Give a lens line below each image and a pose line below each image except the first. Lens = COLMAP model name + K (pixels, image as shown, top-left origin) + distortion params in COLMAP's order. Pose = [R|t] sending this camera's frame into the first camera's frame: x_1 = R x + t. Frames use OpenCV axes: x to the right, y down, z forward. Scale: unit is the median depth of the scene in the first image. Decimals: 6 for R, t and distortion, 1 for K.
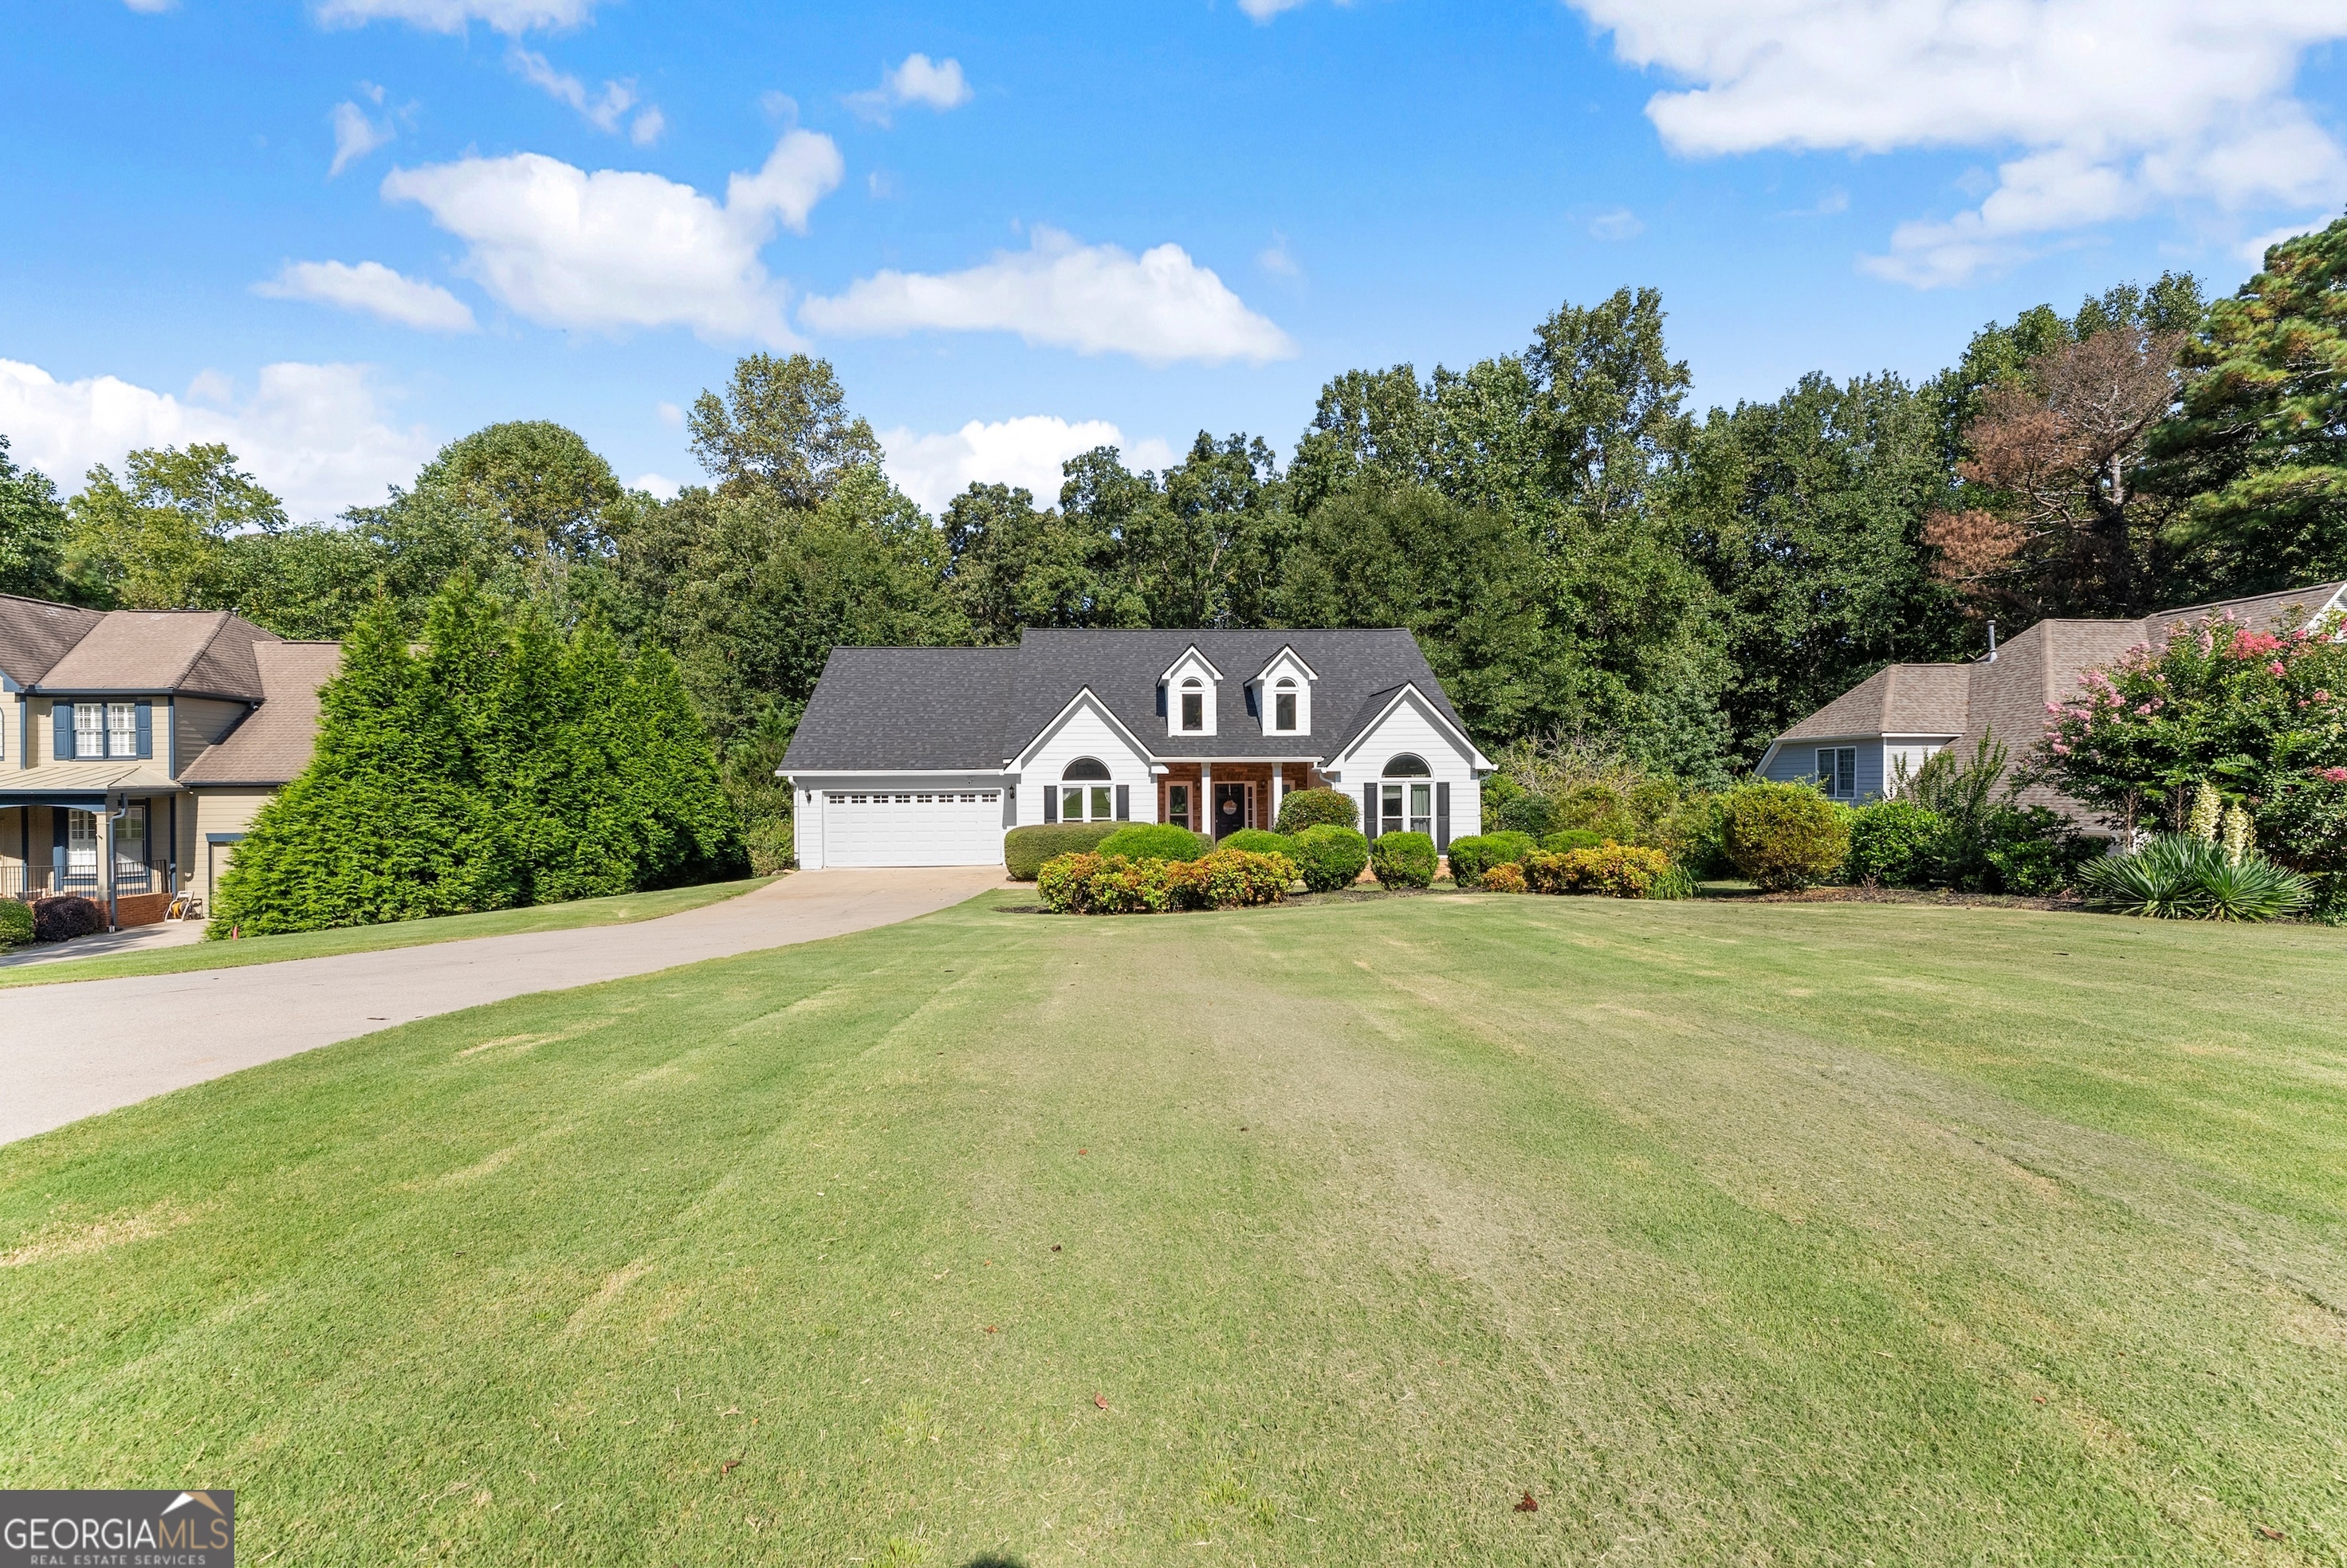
lens RADIAL K [[932.3, 0, 1190.1], [0, 932.3, 779.9], [0, 0, 1]] dist [-0.000011, -0.000142]
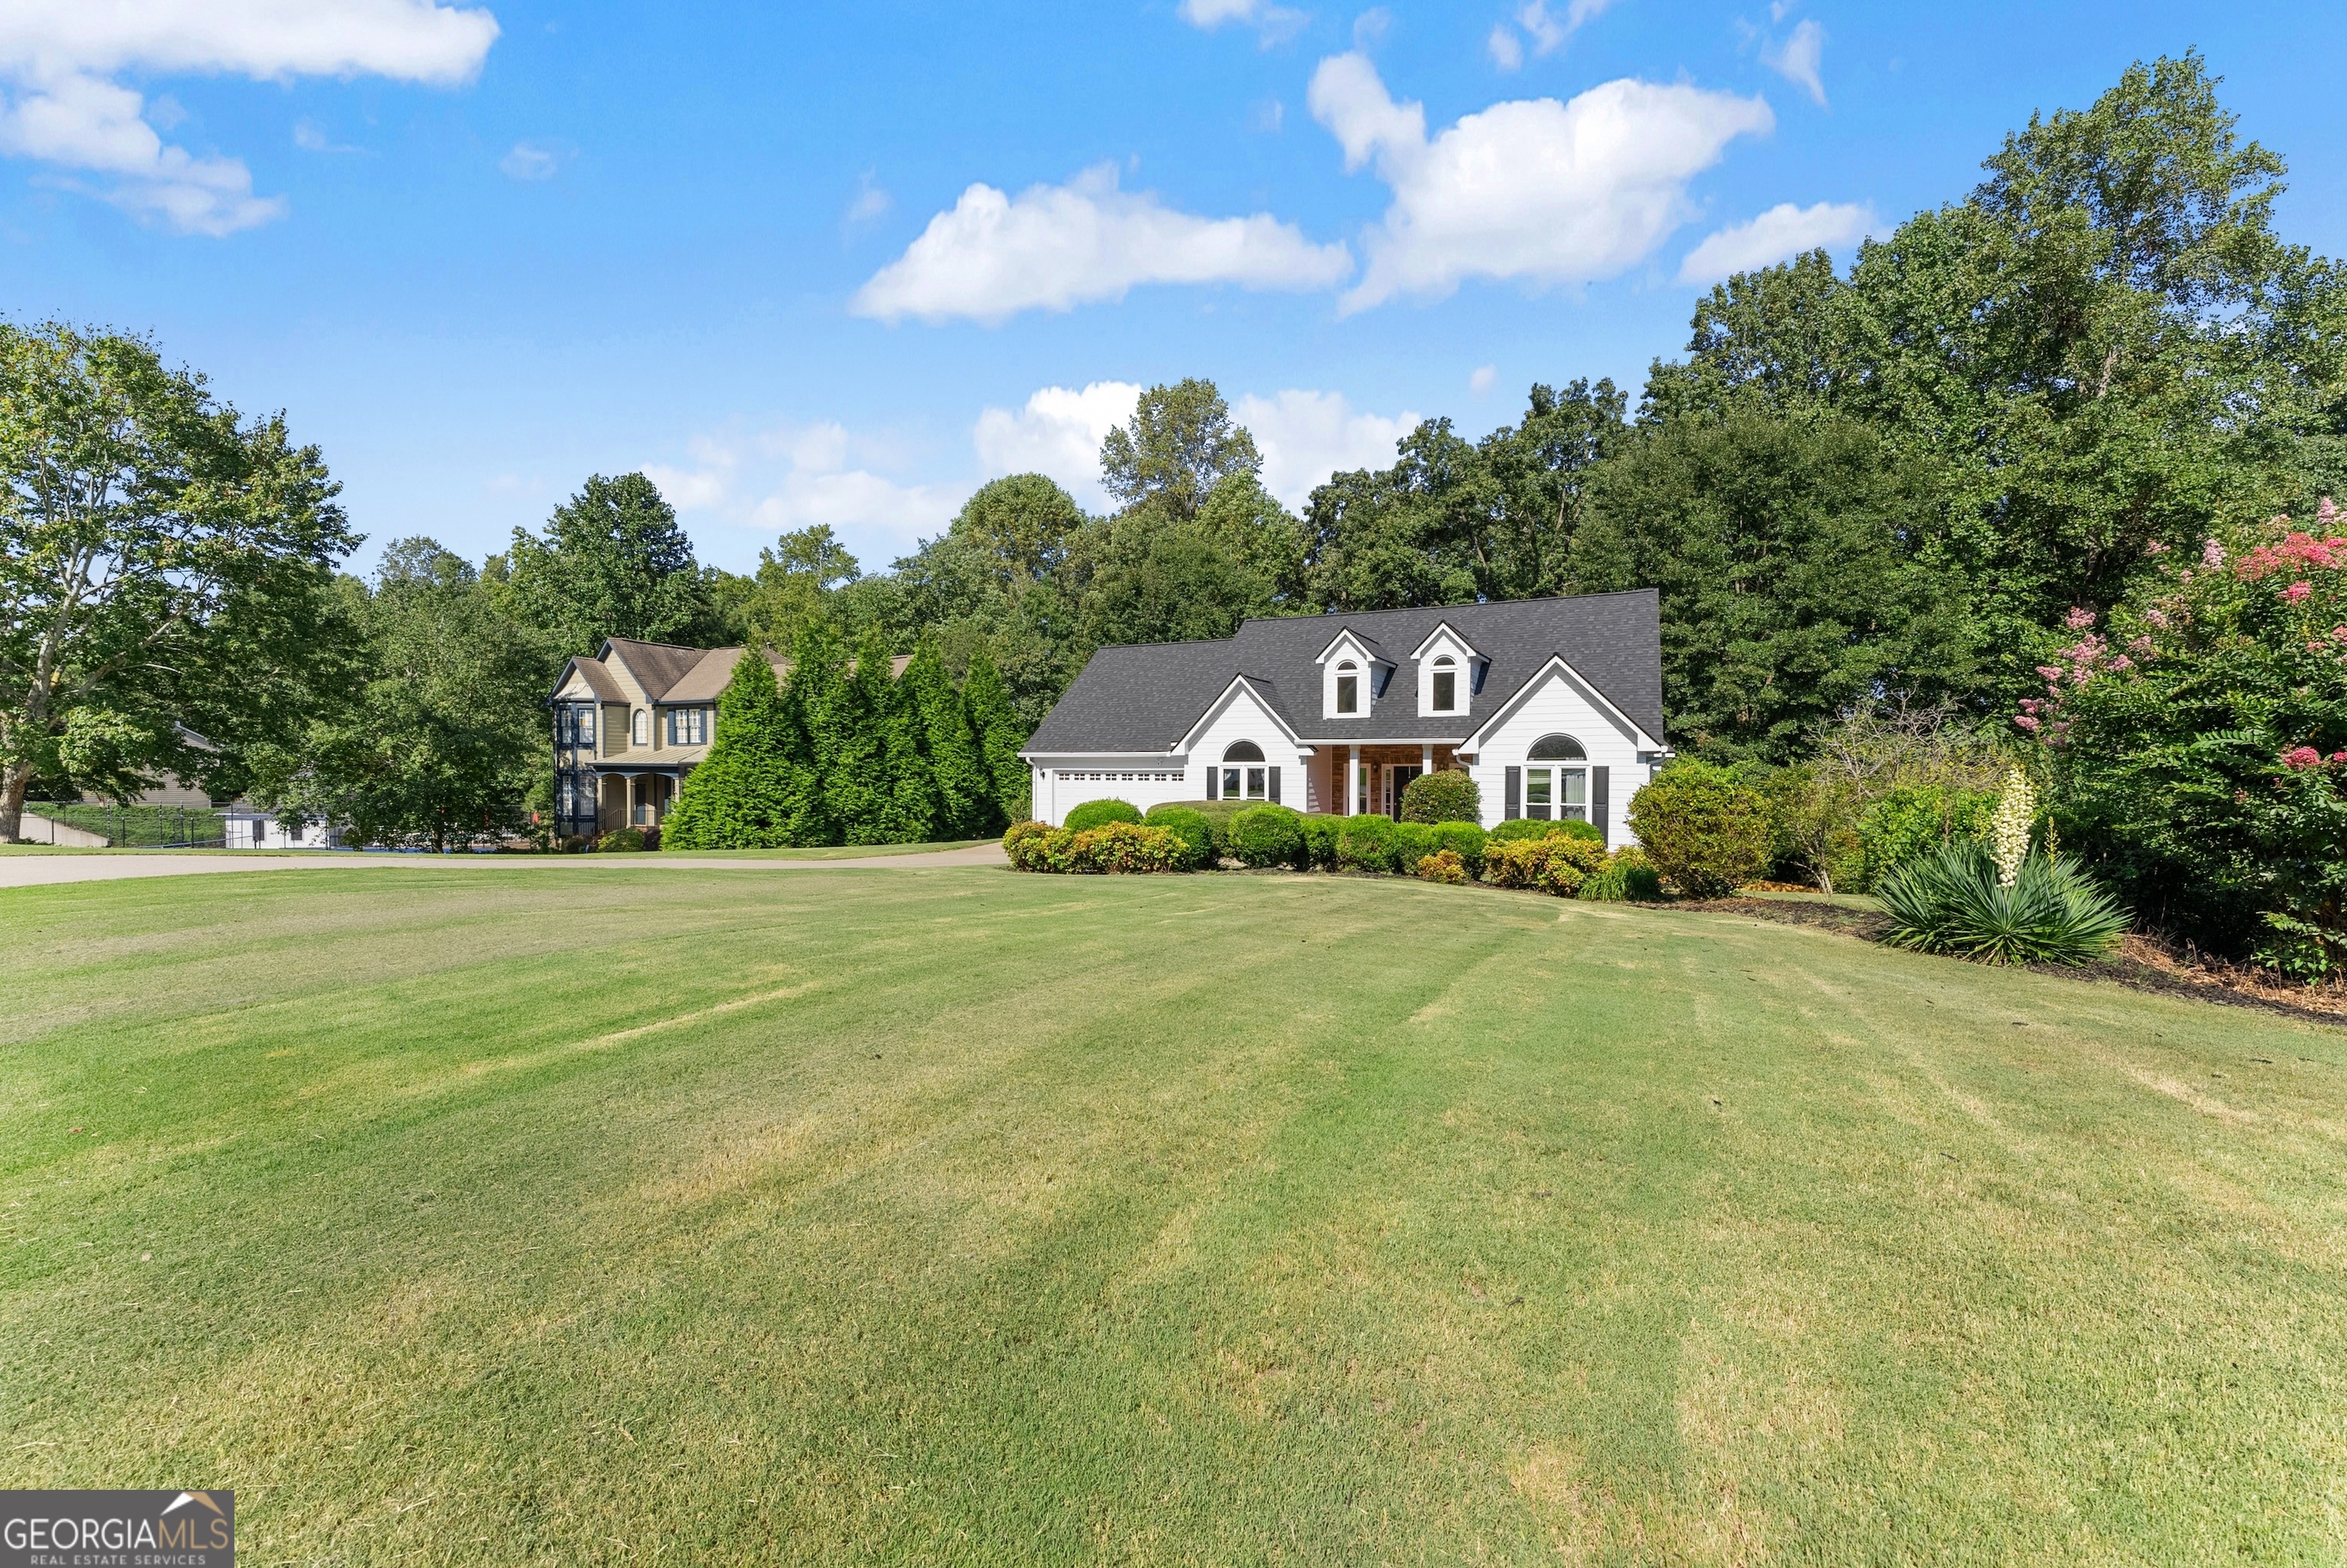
lens RADIAL K [[943.2, 0, 1188.1], [0, 943.2, 786.5], [0, 0, 1]] dist [-0.000246, -0.000131]
pose [[0.868176, 0.018789, -0.495901, 0.357830], [-0.006551, 0.999630, 0.026407, 0.000691], [0.496213, -0.019677, 0.867978, 0.029544]]
